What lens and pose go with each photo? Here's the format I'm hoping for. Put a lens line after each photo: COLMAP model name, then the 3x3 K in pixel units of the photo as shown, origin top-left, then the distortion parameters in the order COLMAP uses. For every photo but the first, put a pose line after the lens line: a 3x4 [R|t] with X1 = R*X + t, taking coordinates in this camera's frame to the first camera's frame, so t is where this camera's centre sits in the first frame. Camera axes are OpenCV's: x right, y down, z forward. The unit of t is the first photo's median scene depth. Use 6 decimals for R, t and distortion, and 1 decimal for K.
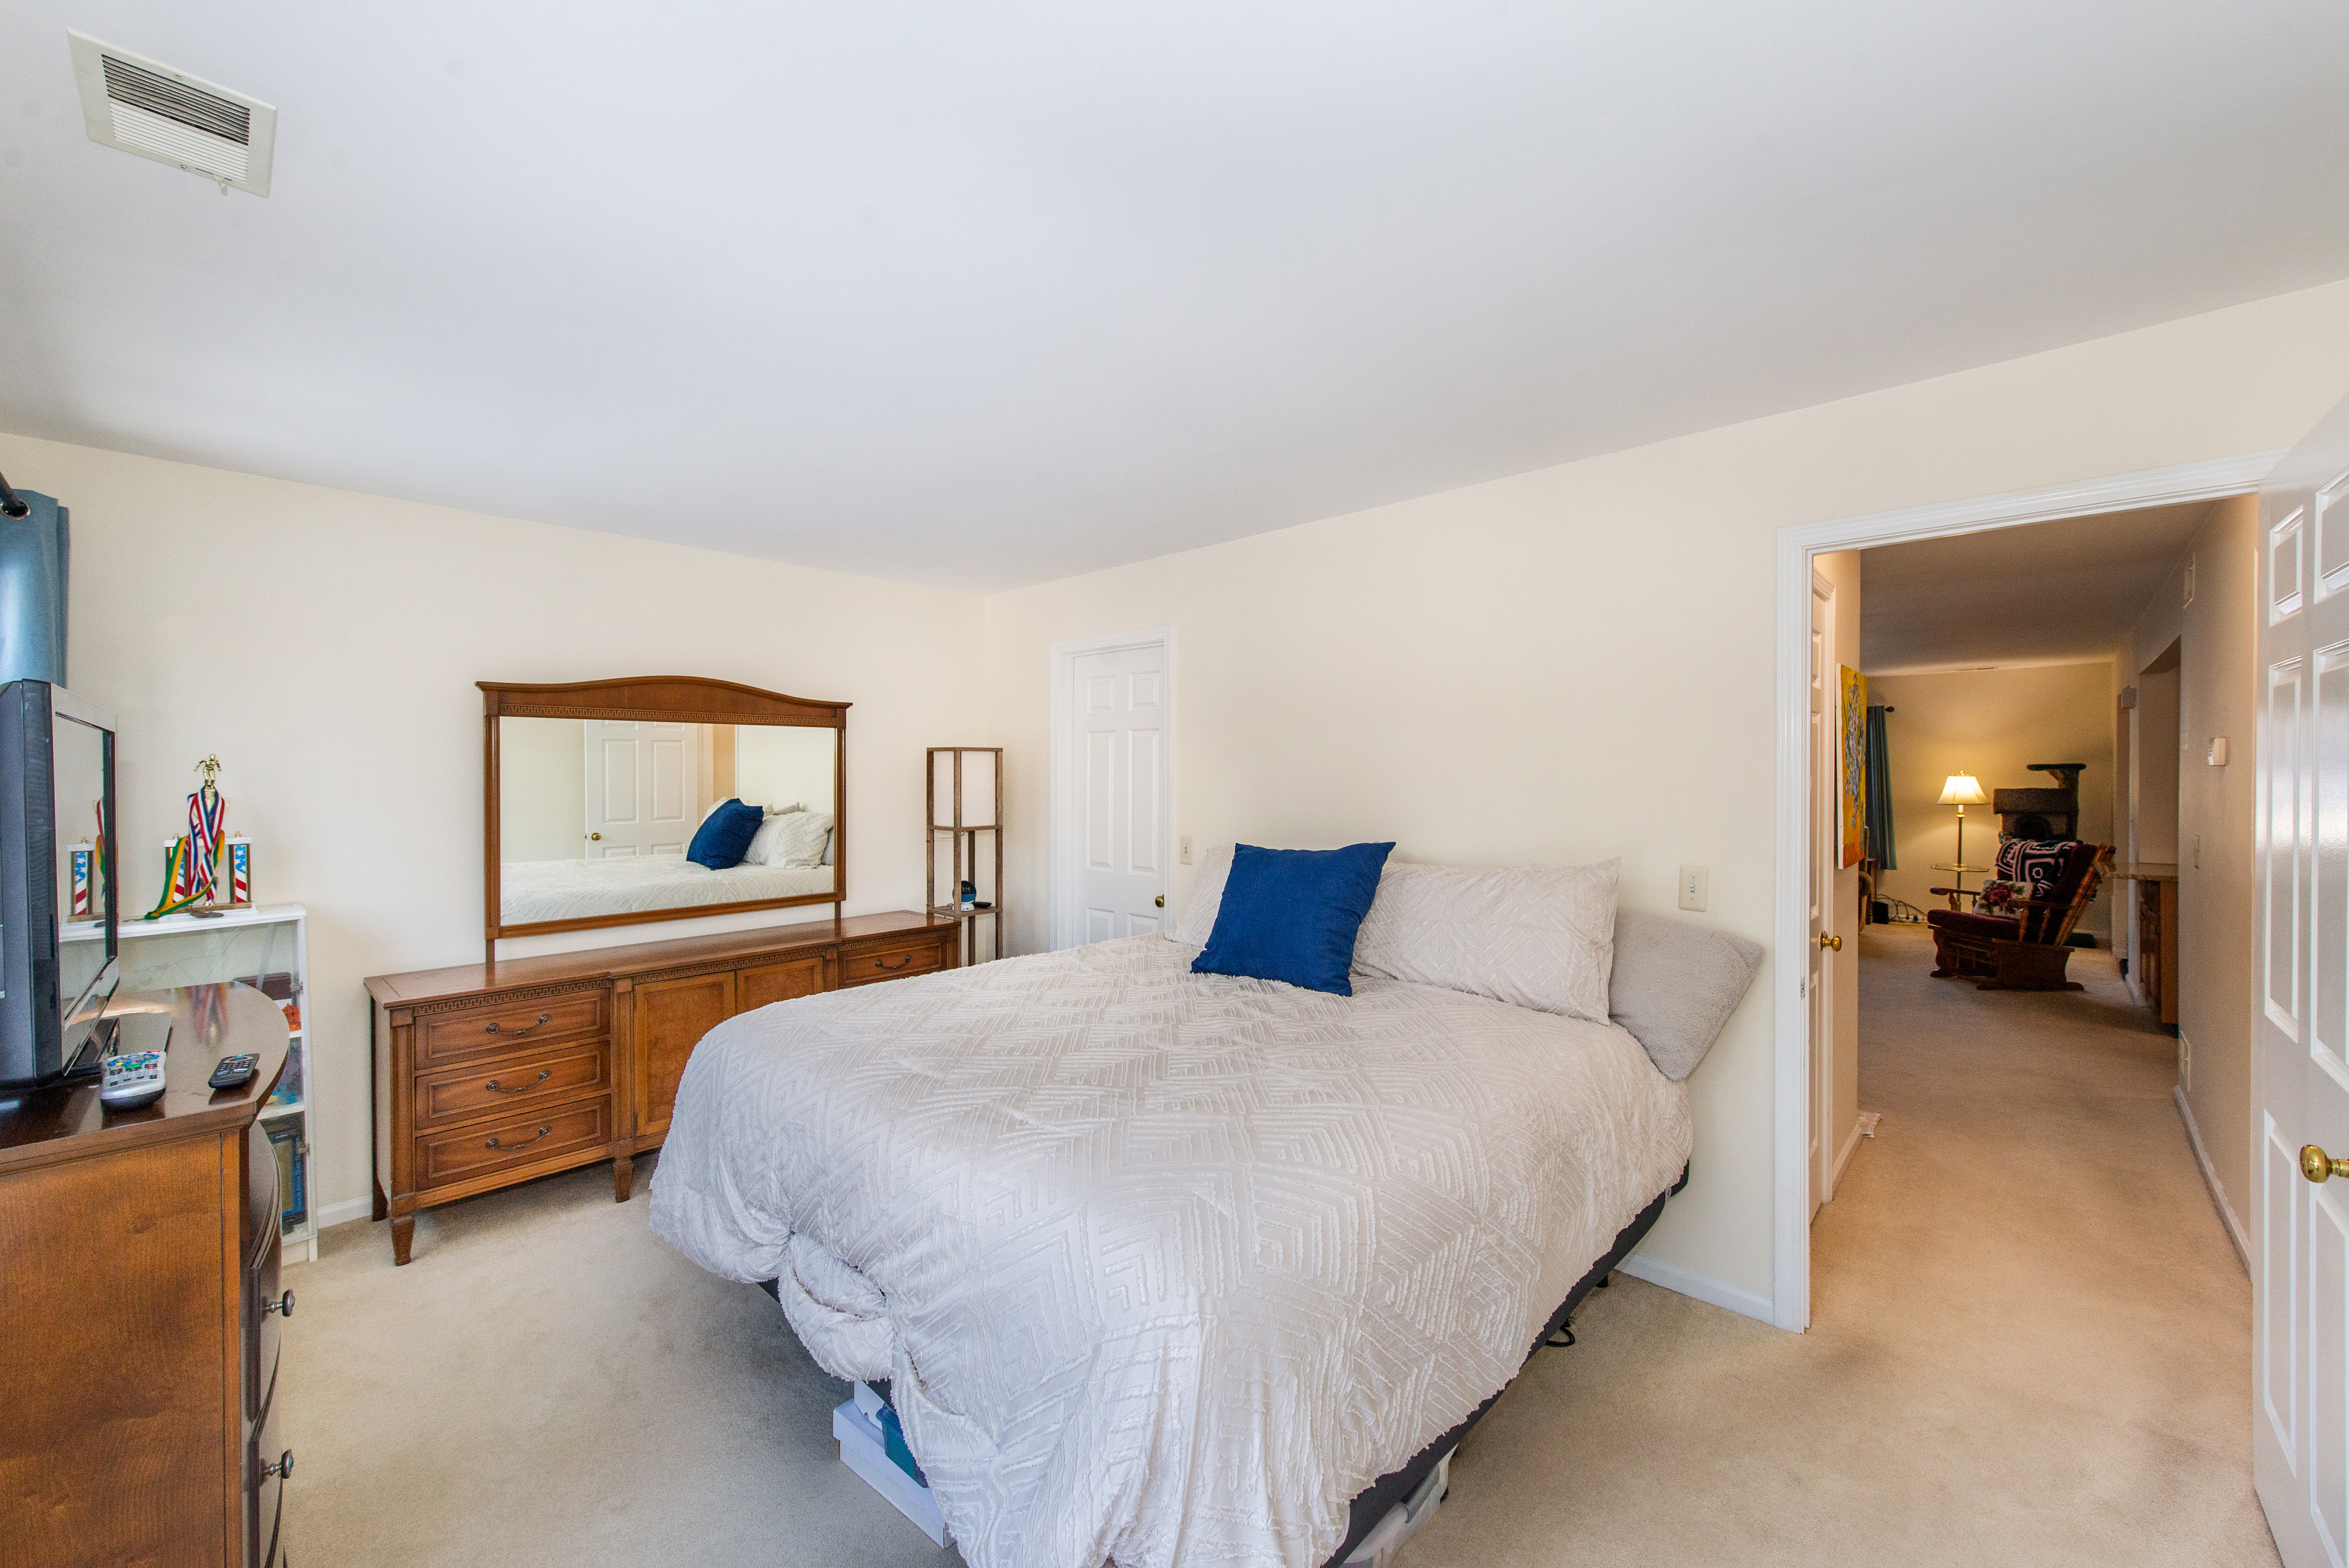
lens RADIAL K [[953.5, 0, 1177.8], [0, 953.5, 773.0], [0, 0, 1]] dist [0.014295, 0.000002]
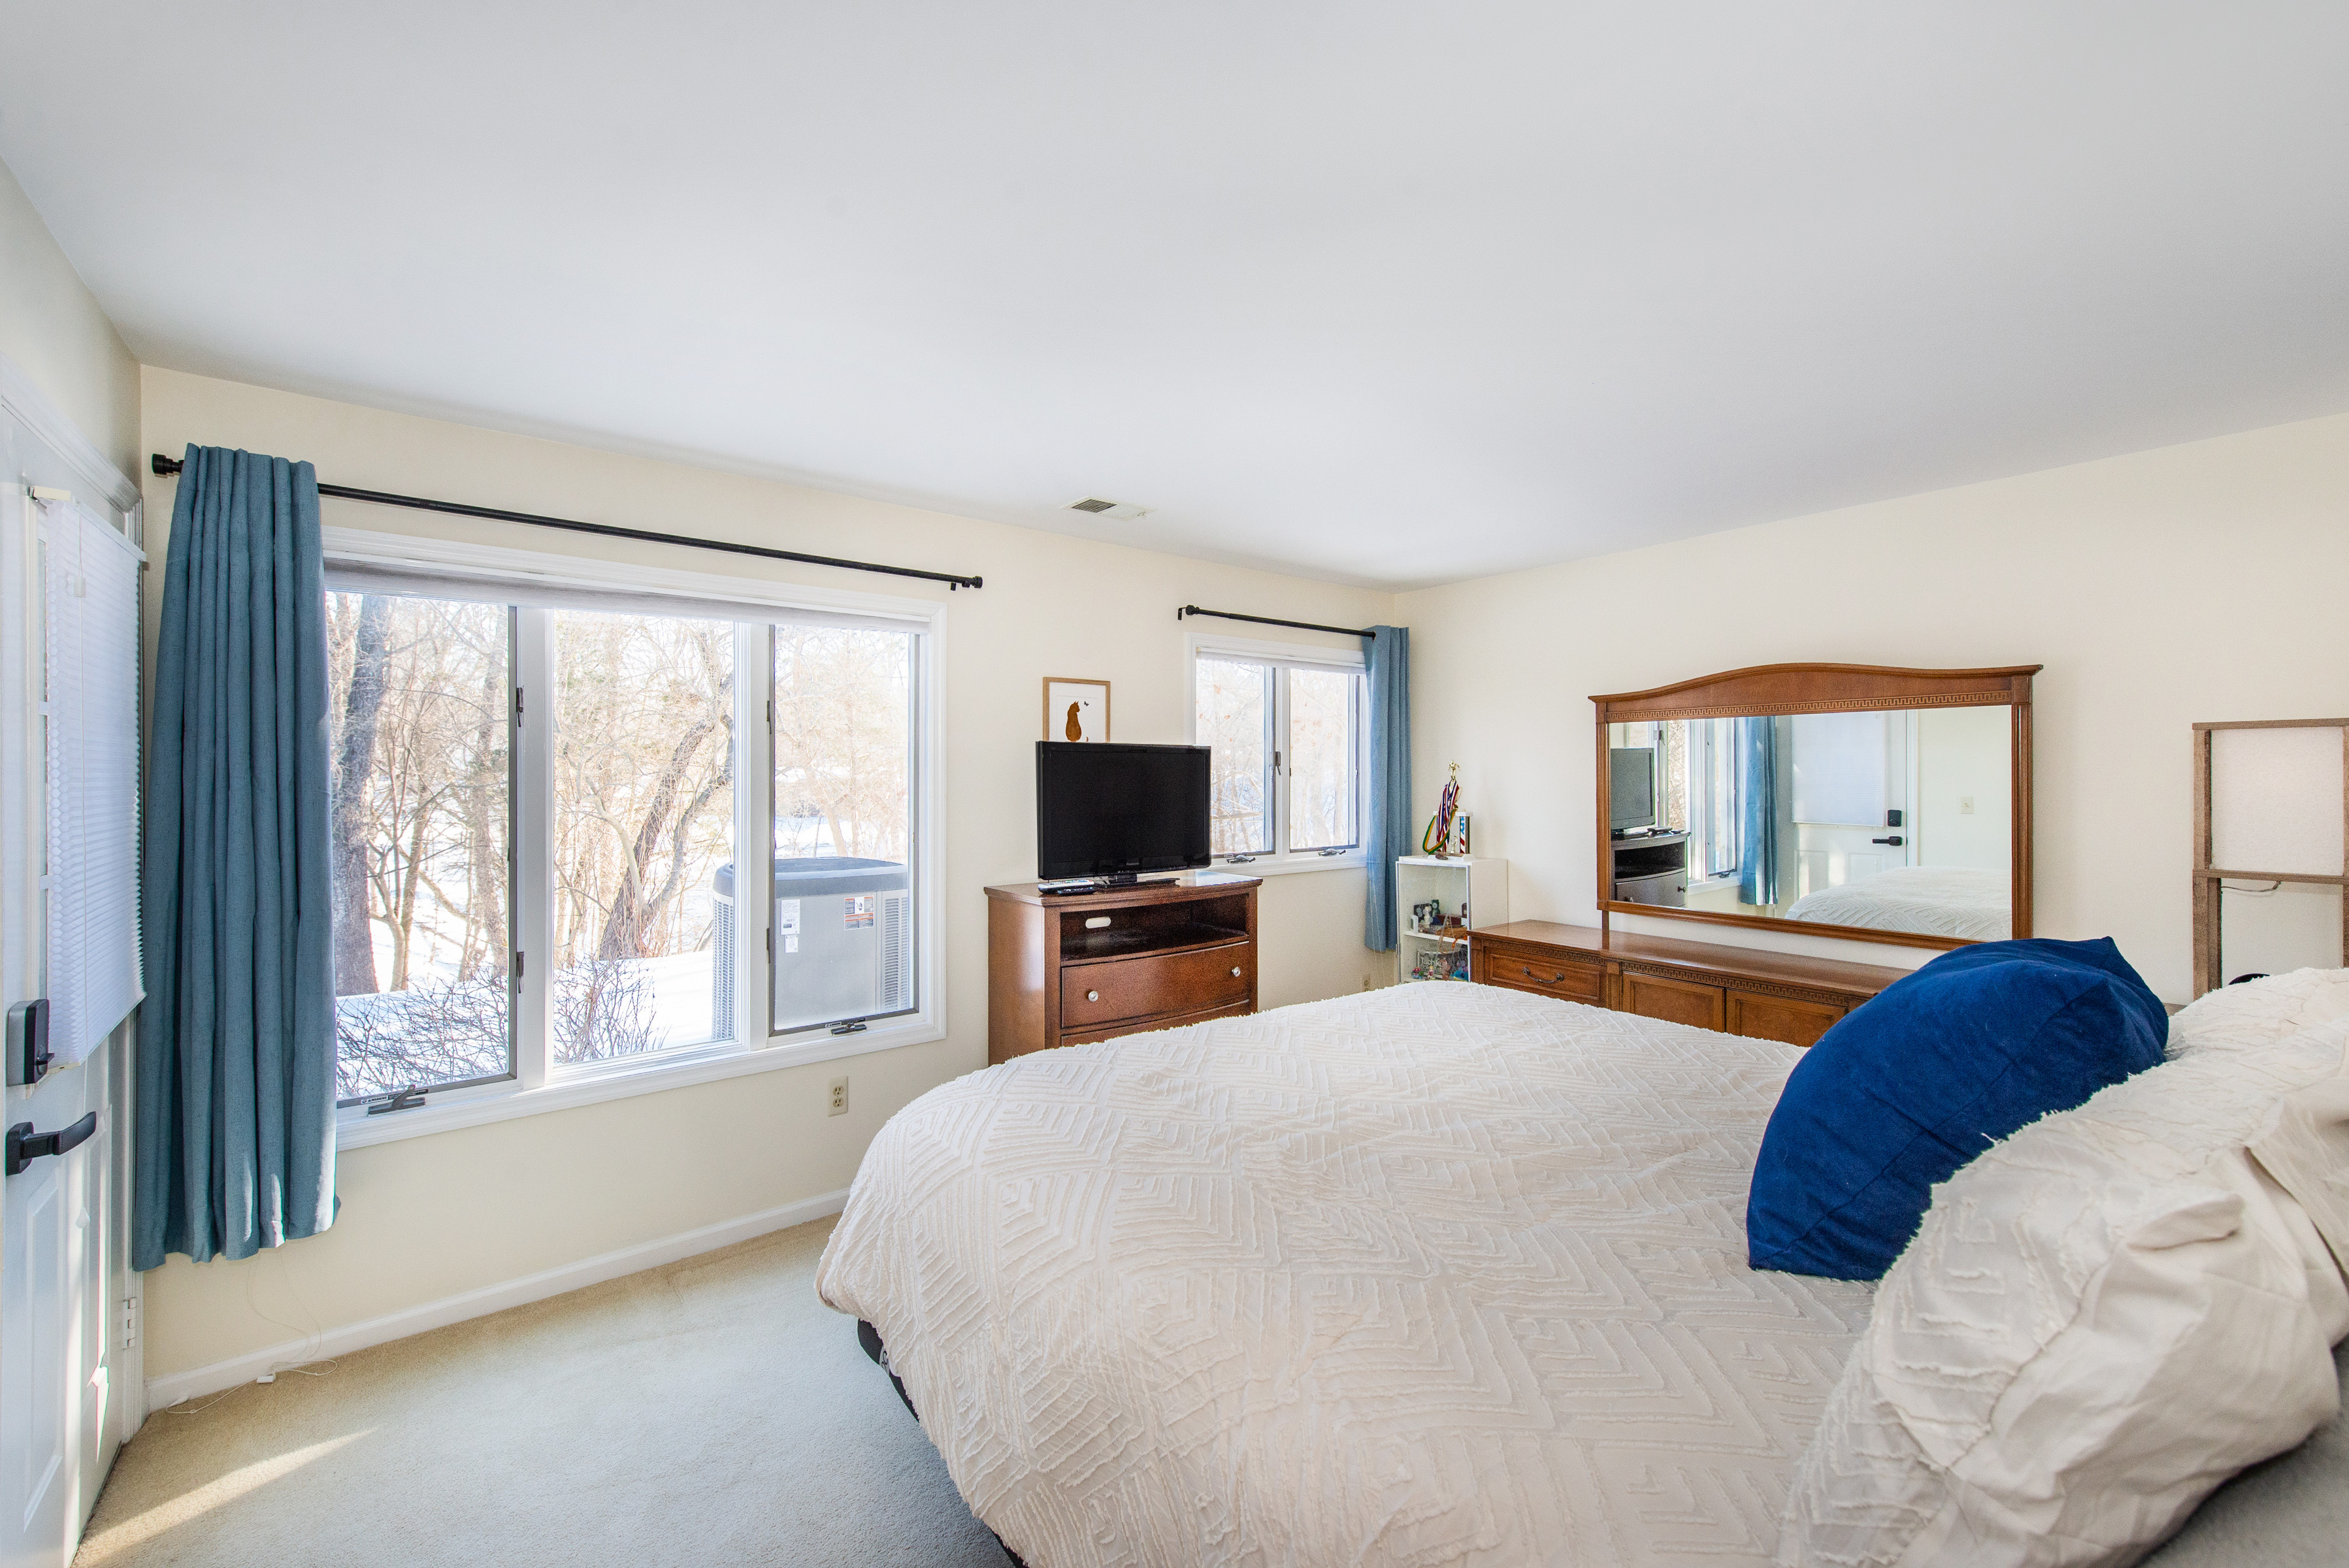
lens RADIAL K [[929.5, 0, 1162.4], [0, 929.5, 779.2], [0, 0, 1]] dist [0.012232, -0.002267]
pose [[-0.181056, 0.000270, -0.983473, 0.523043], [-0.007250, 0.999972, 0.001609, 0.011923], [0.983446, 0.007422, -0.181049, 0.666973]]
